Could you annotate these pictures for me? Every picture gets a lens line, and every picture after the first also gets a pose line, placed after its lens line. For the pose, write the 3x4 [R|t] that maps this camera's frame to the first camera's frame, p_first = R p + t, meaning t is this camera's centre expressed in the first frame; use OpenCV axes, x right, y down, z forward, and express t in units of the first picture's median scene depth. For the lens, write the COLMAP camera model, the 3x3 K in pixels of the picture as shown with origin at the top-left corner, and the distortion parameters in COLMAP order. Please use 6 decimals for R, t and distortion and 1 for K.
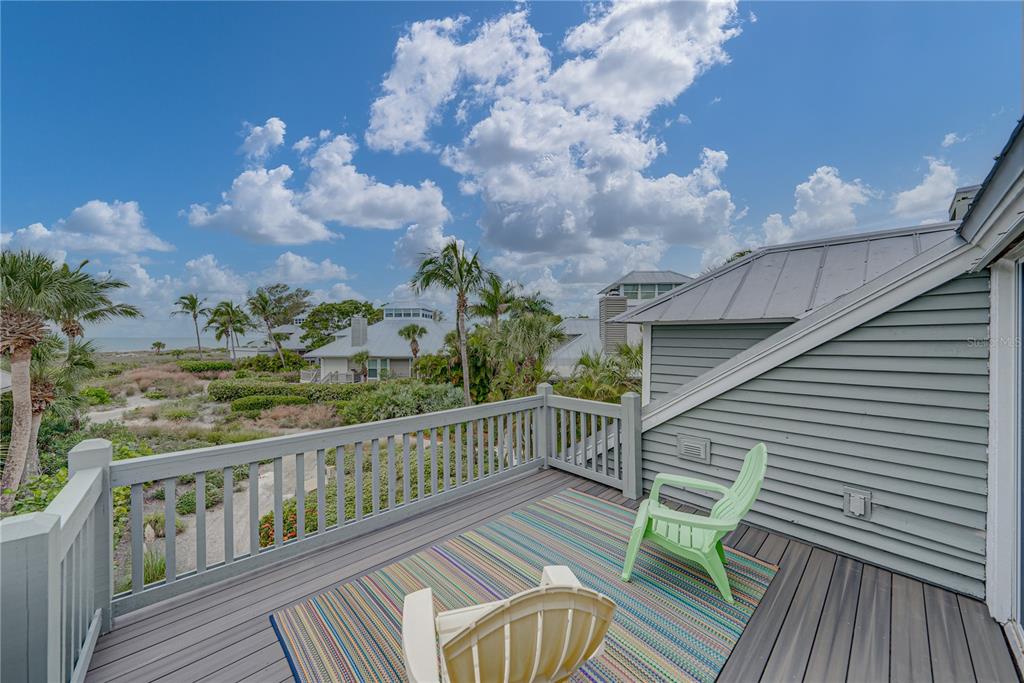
lens RADIAL K [[366.5, 0, 512.1], [0, 366.5, 341.8], [0, 0, 1]] dist [-0.006009, 0.000165]
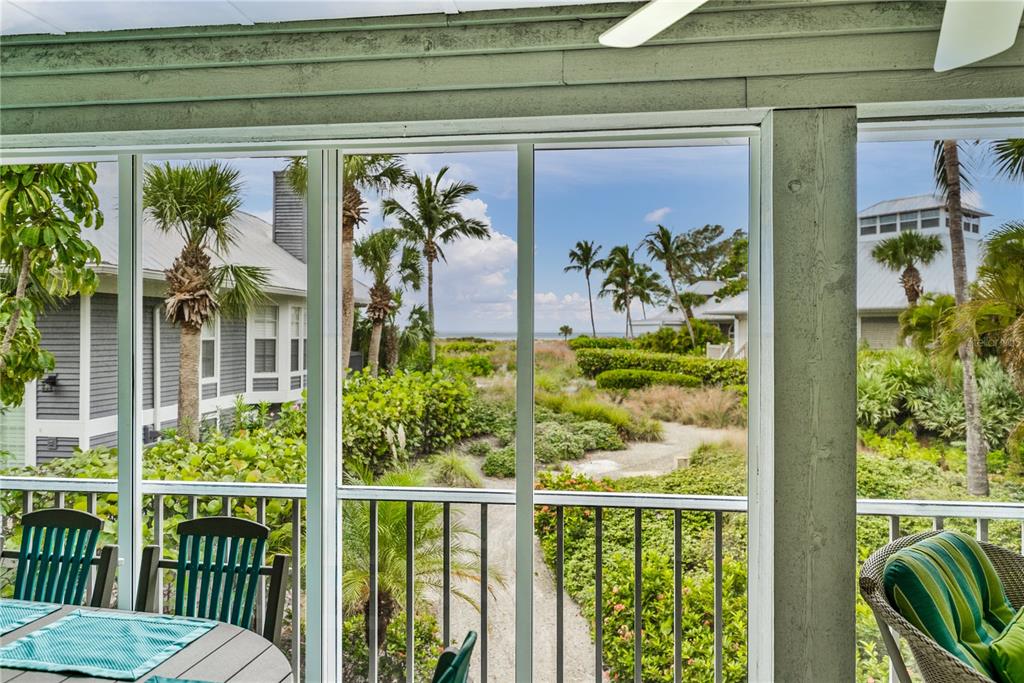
lens RADIAL K [[697.8, 0, 505.9], [0, 697.8, 338.9], [0, 0, 1]] dist [0.000645, 0.003366]
pose [[0.639808, 0.013225, -0.768421, 0.070770], [-0.019623, 0.999807, 0.000868, 0.084461], [0.768284, 0.014524, 0.639944, 0.059751]]
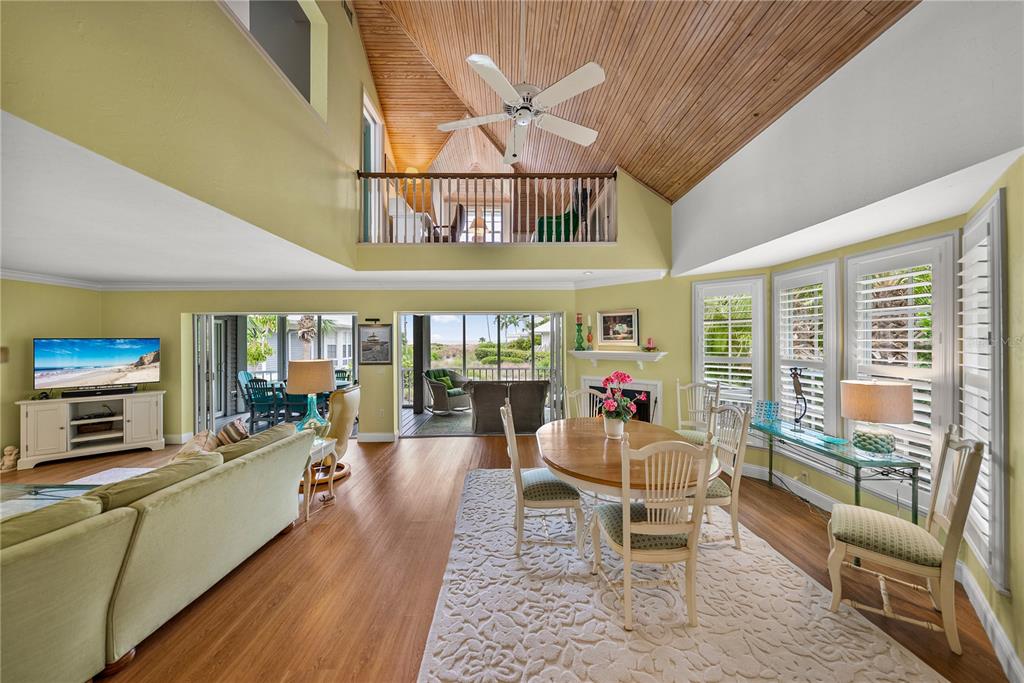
lens RADIAL K [[359.3, 0, 512.7], [0, 359.3, 341.0], [0, 0, 1]] dist [-0.000870, 0.000106]
pose [[0.748968, 0.001615, -0.662605, 0.258956], [-0.010178, 0.999907, -0.009068, 0.083901], [0.662528, 0.013536, 0.748915, -0.026745]]
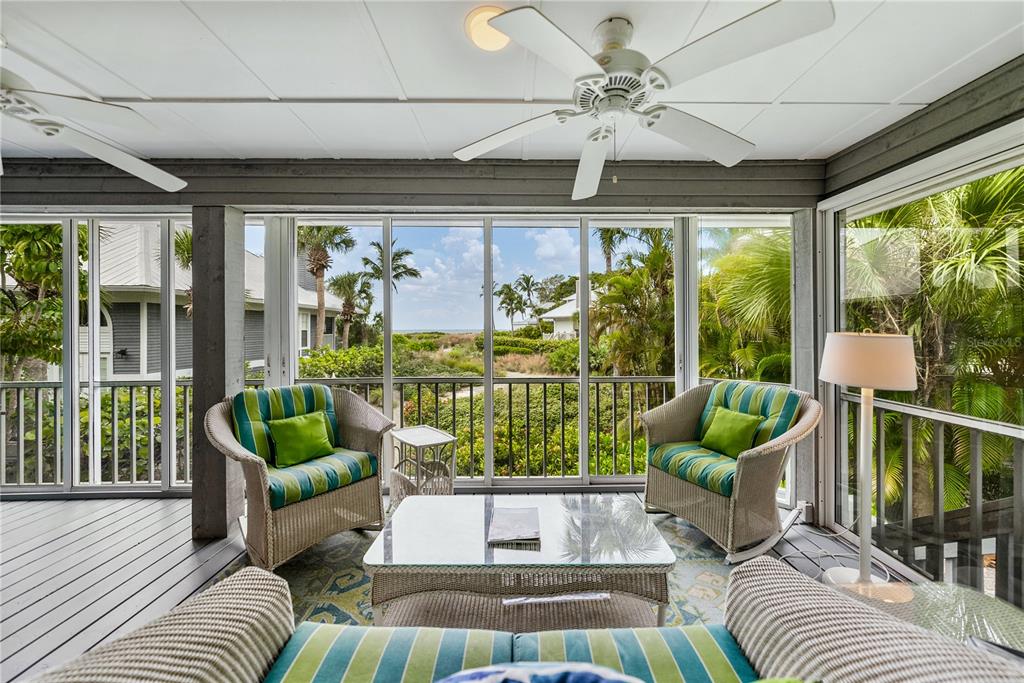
lens RADIAL K [[366.2, 0, 517.8], [0, 366.2, 328.6], [0, 0, 1]] dist [-0.003836, -0.000324]
pose [[0.746637, -0.001519, -0.665230, 0.140062], [-0.010468, 0.999847, -0.014032, 0.090219], [0.665150, 0.017440, 0.746506, 0.104568]]
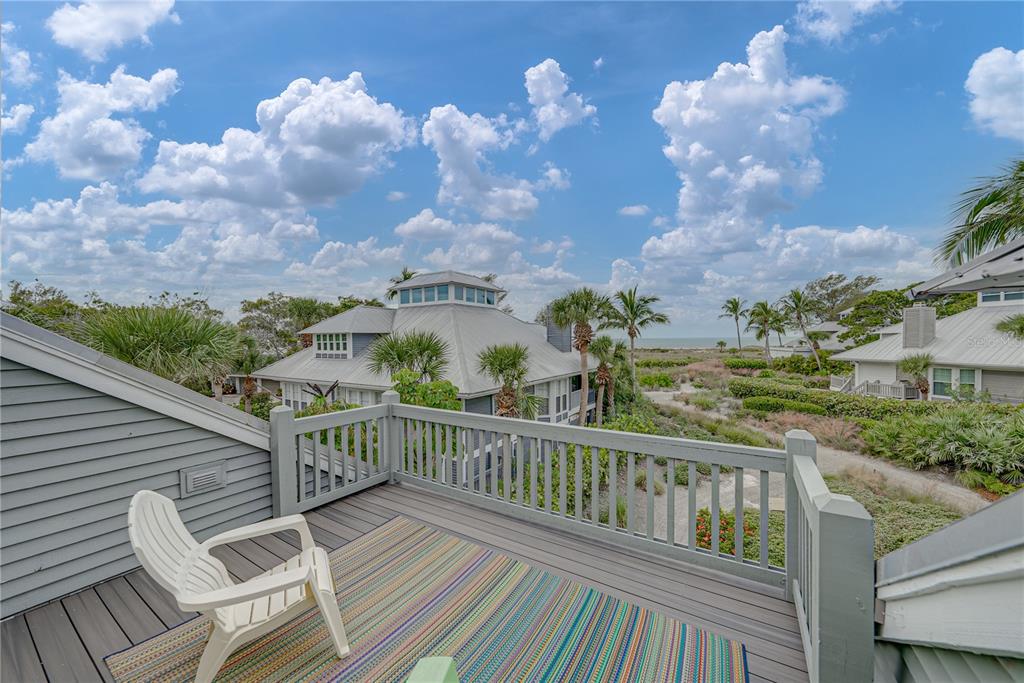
lens RADIAL K [[366.5, 0, 505.1], [0, 366.5, 349.8], [0, 0, 1]] dist [-0.006009, 0.000165]
pose [[0.241462, 0.023088, -0.970136, 0.065940], [-0.000204, 0.999718, 0.023741, -0.001321], [0.970410, -0.005535, 0.241399, 0.069568]]
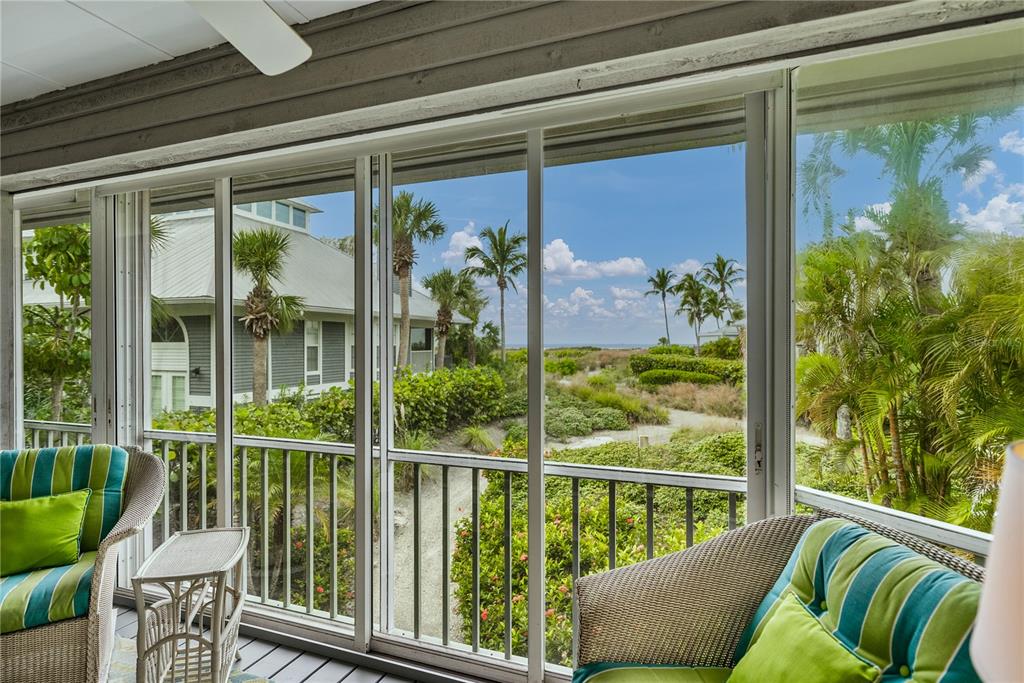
lens RADIAL K [[519.4, 0, 511.0], [0, 519.4, 351.6], [0, 0, 1]] dist [0.004567, 0.000081]
pose [[0.446106, 0.016569, -0.894827, 0.146989], [-0.015692, 0.999820, 0.010690, 0.086262], [0.894843, 0.009273, 0.446285, 0.156740]]
